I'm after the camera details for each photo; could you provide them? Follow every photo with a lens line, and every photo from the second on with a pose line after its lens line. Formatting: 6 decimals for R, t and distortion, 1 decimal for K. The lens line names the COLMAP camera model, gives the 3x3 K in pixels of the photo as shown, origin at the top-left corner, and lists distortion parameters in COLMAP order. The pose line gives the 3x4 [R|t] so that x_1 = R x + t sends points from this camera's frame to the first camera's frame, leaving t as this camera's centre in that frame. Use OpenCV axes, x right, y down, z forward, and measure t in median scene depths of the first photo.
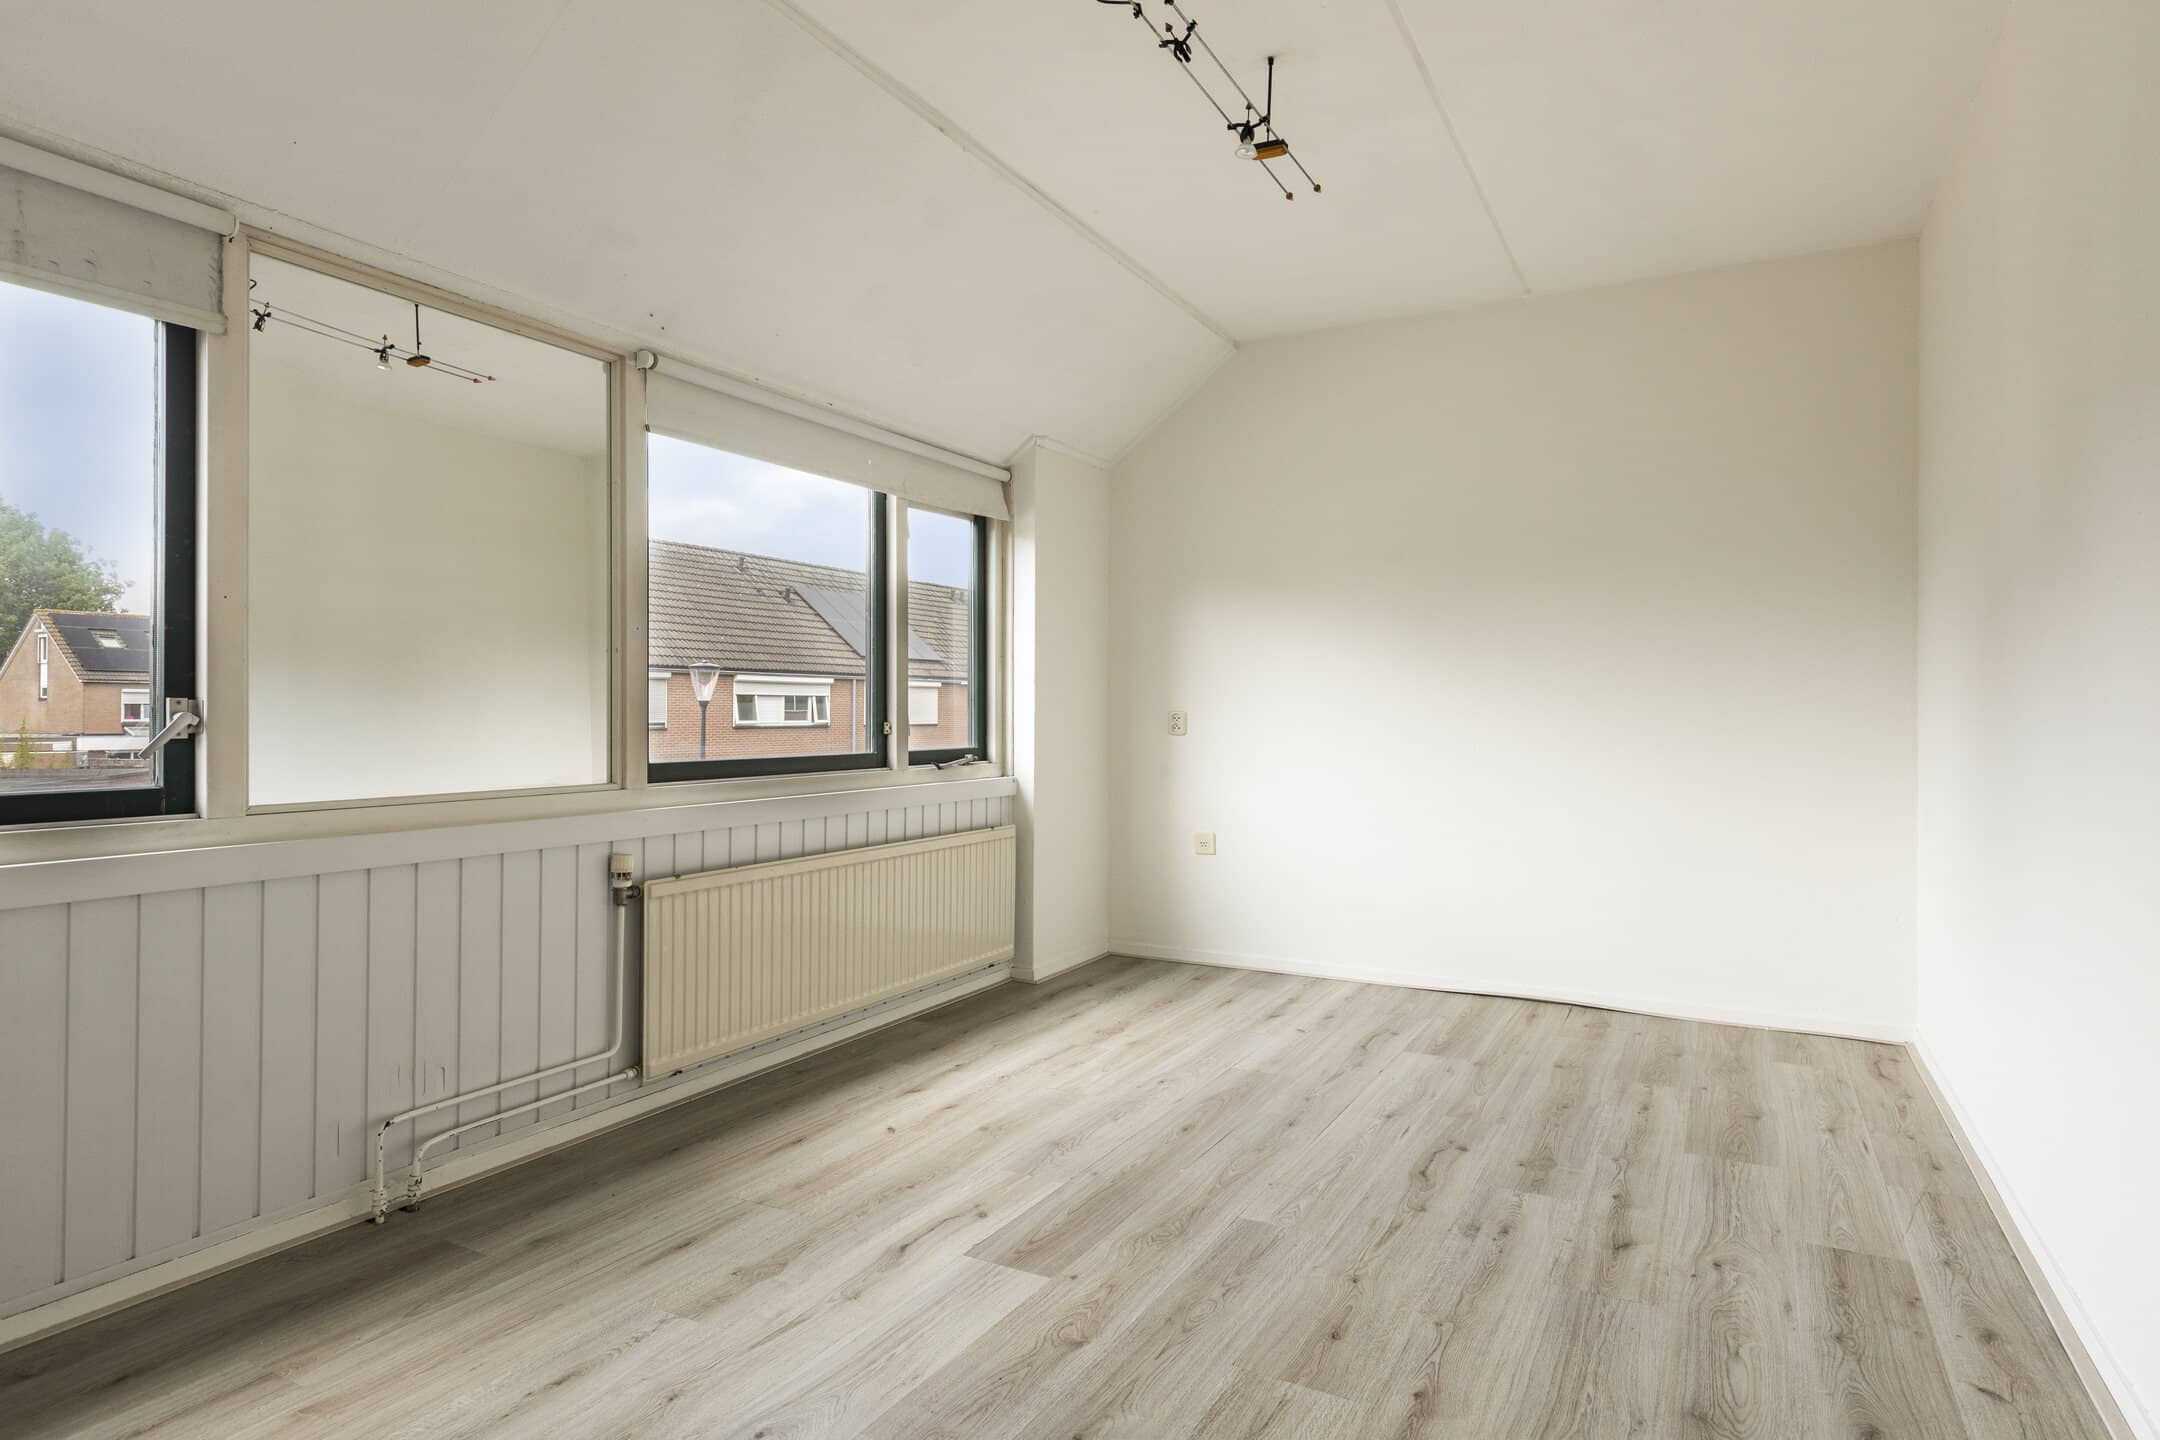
lens RADIAL K [[1196.3, 0, 1067.9], [0, 1196.3, 725.0], [0, 0, 1]] dist [0.008146, 0.000301]
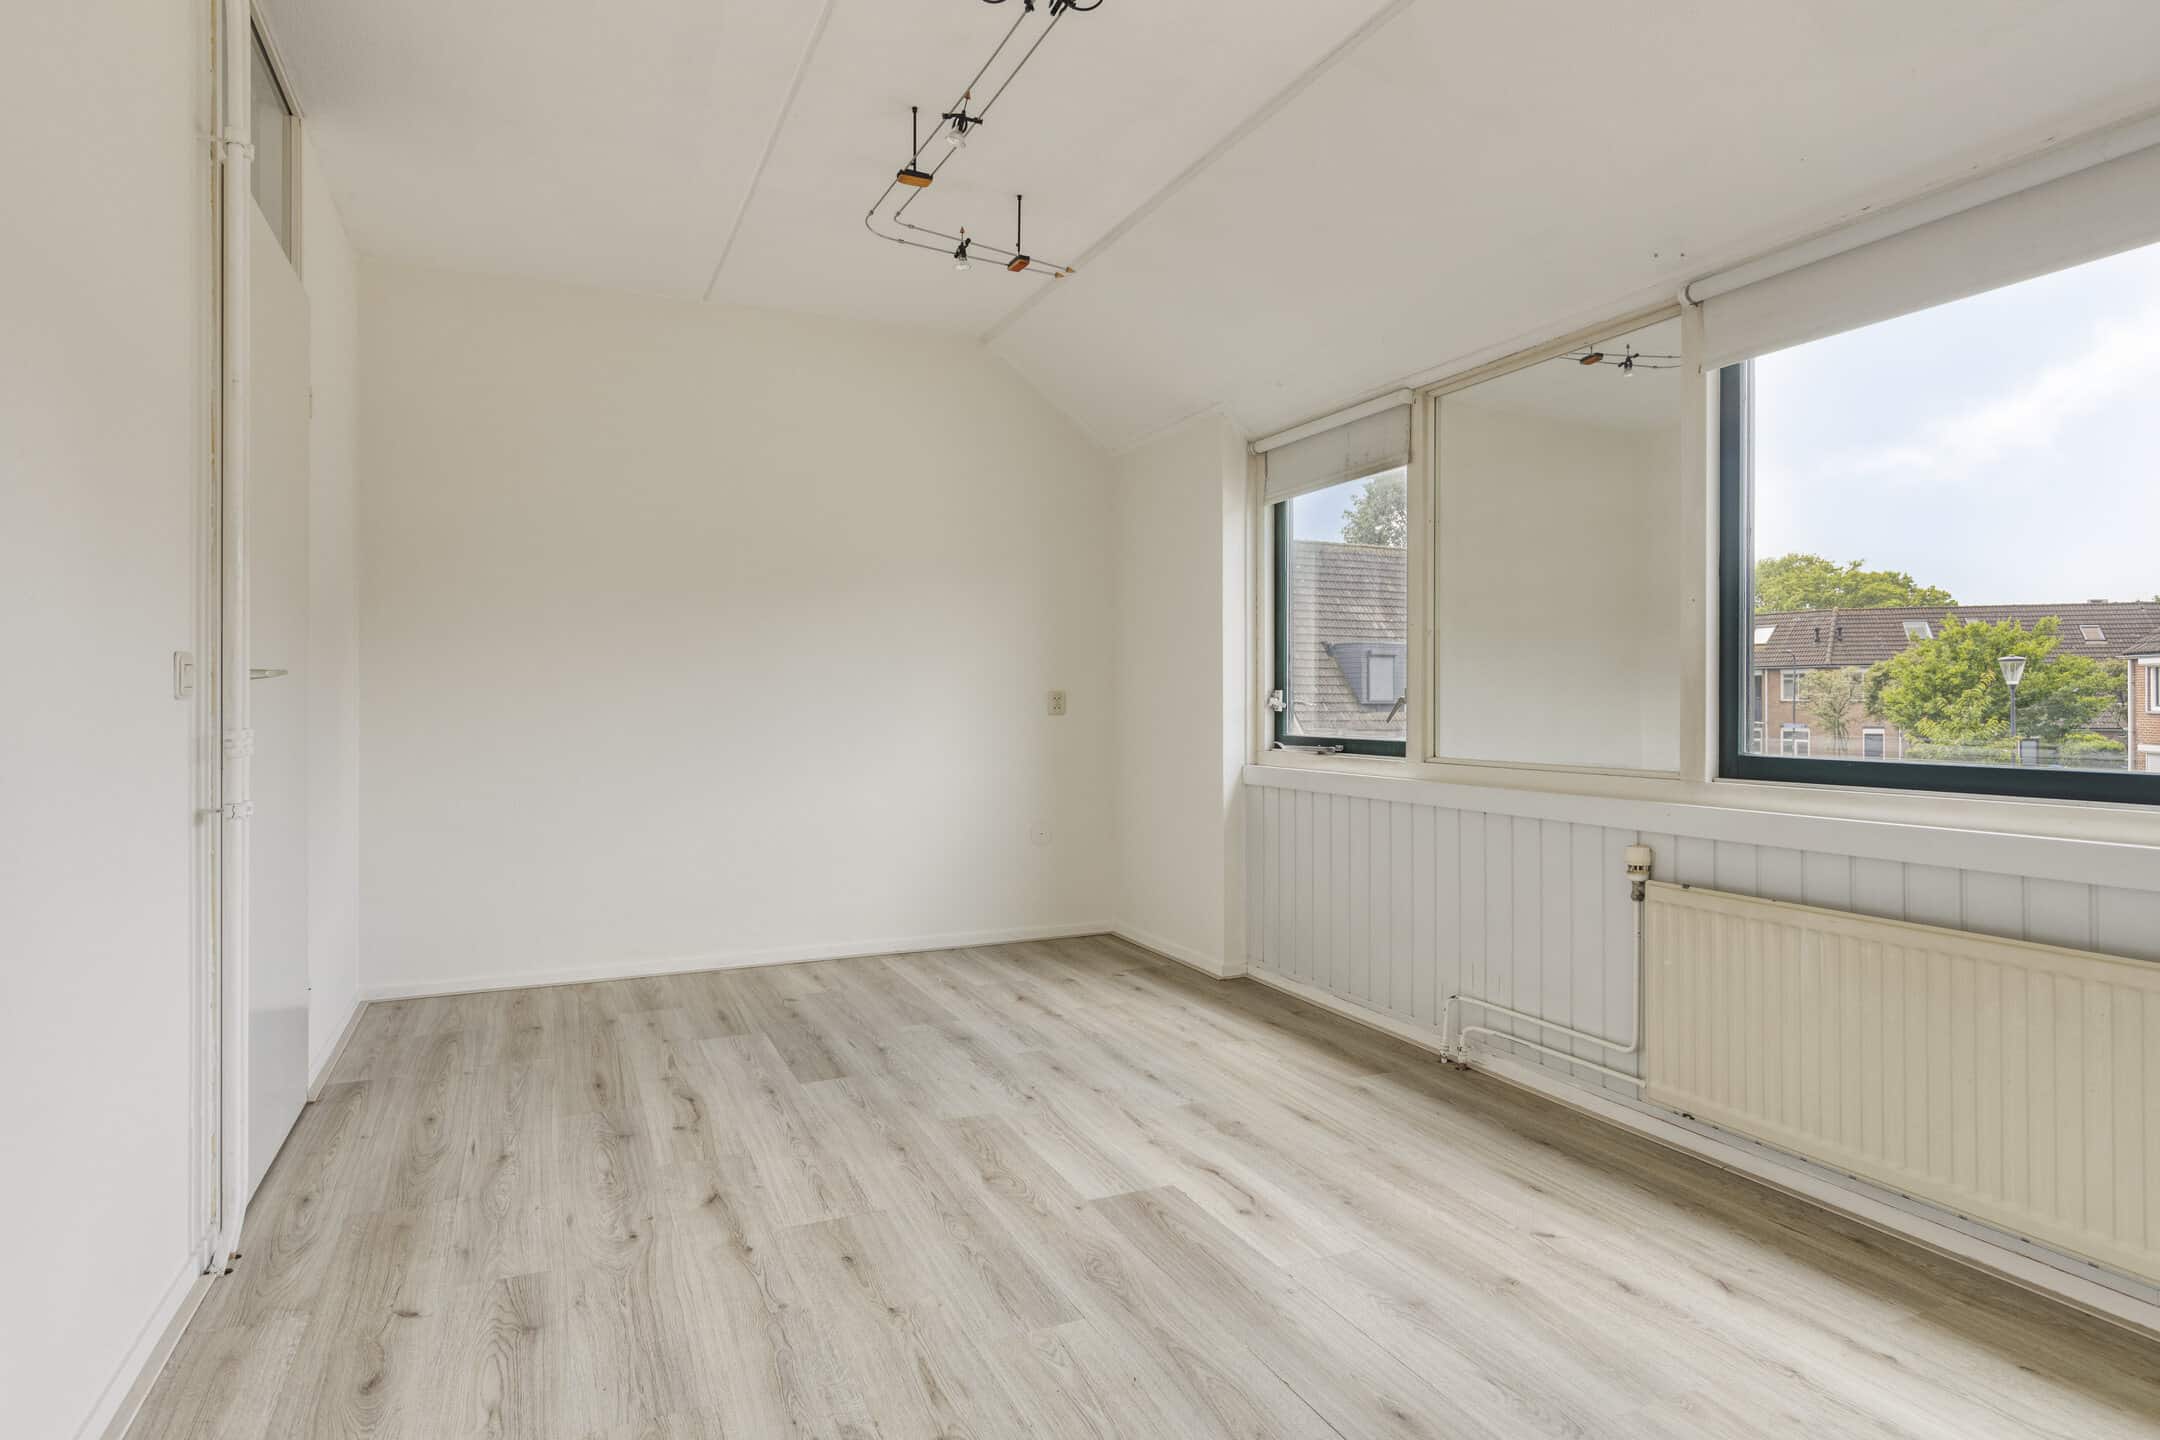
lens RADIAL K [[1196.3, 0, 1067.5], [0, 1196.3, 701.5], [0, 0, 1]] dist [0.008146, 0.000301]
pose [[-0.603891, 0.000844, -0.797067, 0.835037], [-0.006681, 0.999959, 0.006121, -0.011242], [0.797039, 0.009022, -0.603860, 1.551980]]
